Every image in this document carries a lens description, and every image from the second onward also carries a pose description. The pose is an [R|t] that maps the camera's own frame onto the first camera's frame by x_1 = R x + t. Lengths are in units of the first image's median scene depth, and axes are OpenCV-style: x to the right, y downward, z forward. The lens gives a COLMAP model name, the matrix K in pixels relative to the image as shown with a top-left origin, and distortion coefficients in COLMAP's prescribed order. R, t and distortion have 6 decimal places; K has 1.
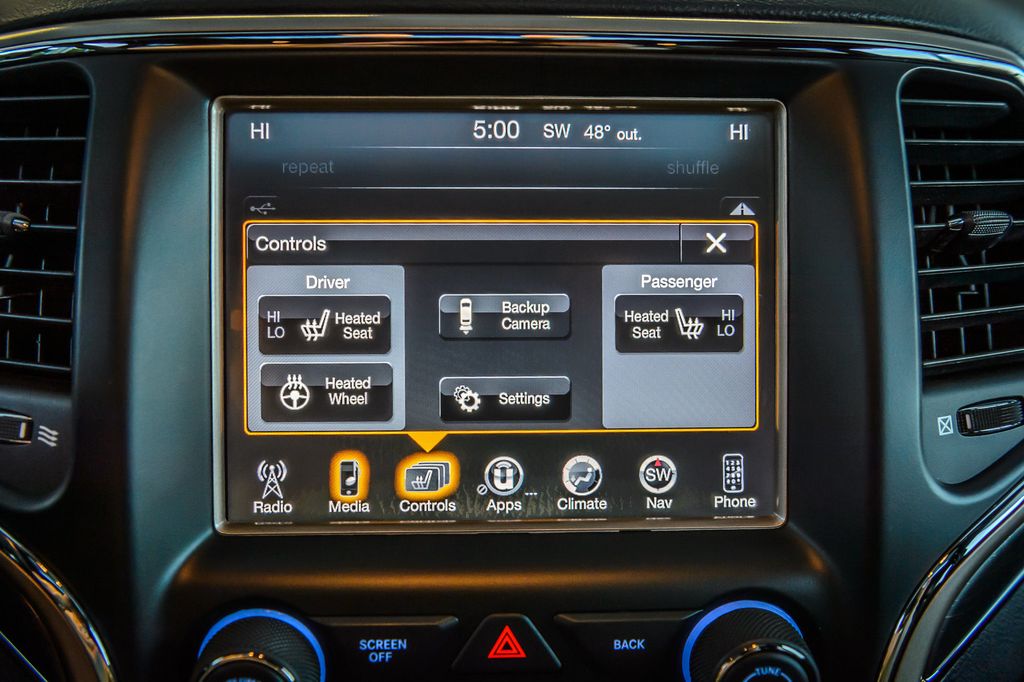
lens RADIAL K [[880.6, 0, 509.5], [0, 880.6, 341.8], [0, 0, 1]] dist [-0.029271, -0.026815]
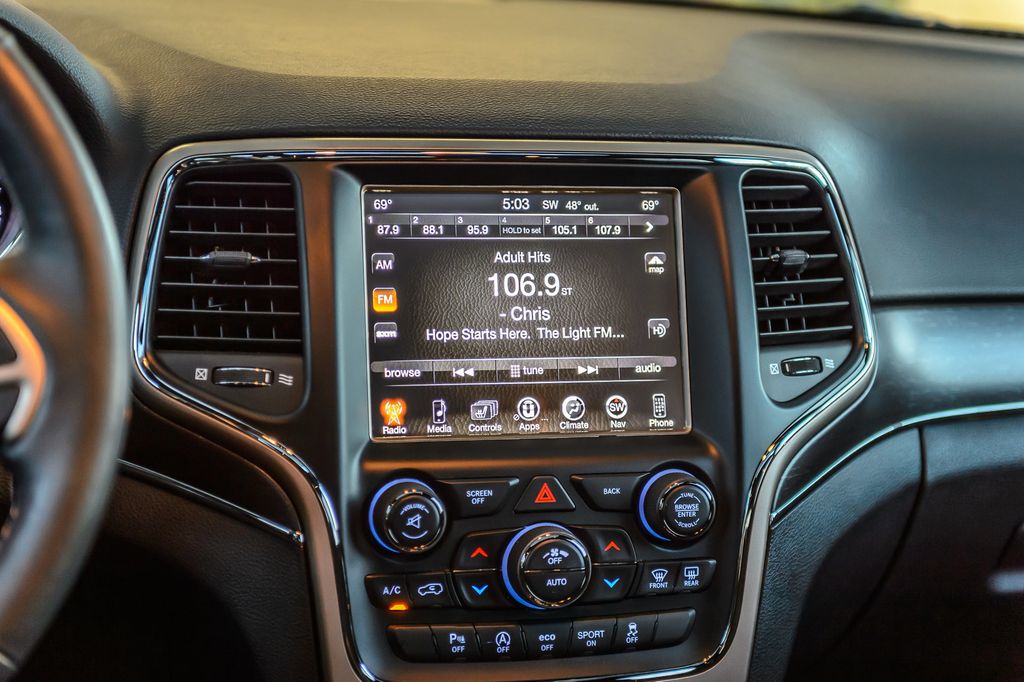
lens RADIAL K [[2080.6, 0, 511.0], [0, 2080.6, 340.2], [0, 0, 1]] dist [0.007149, 0.000000]
pose [[0.970173, -0.013289, 0.242048, -1.000713], [0.041193, 0.993012, -0.110589, 0.462166], [-0.238887, 0.117262, 0.963941, -2.834786]]
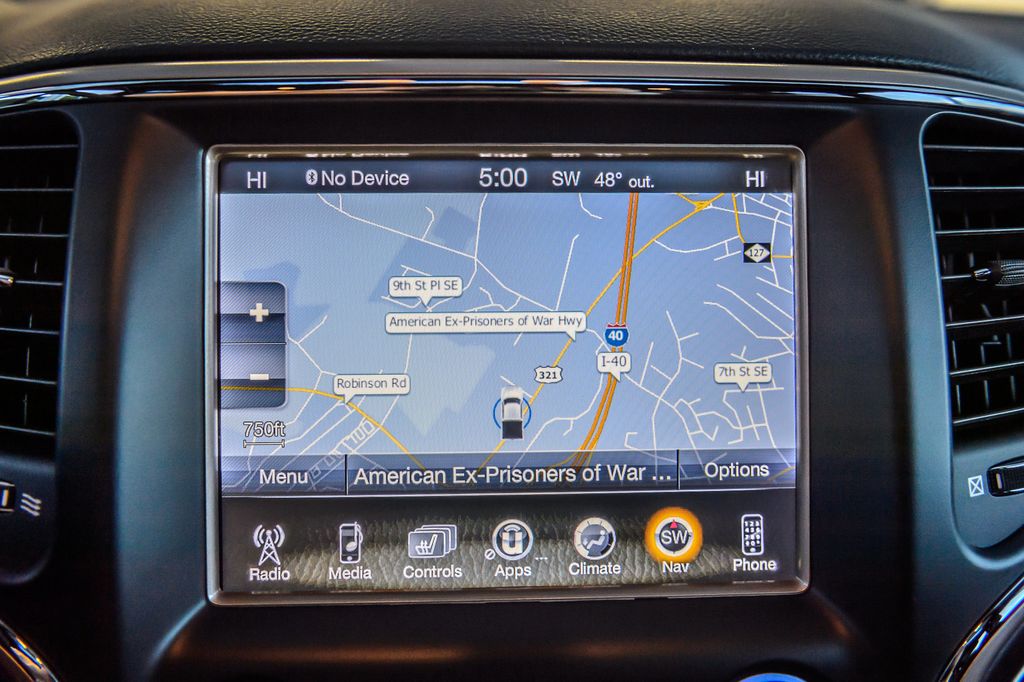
lens RADIAL K [[828.5, 0, 511.2], [0, 828.5, 344.5], [0, 0, 1]] dist [-0.046687, -0.001782]
pose [[0.999986, -0.004660, 0.002696, -0.009434], [0.004723, 0.999705, -0.023821, -0.037977], [-0.002585, 0.023833, 0.999713, 0.102642]]
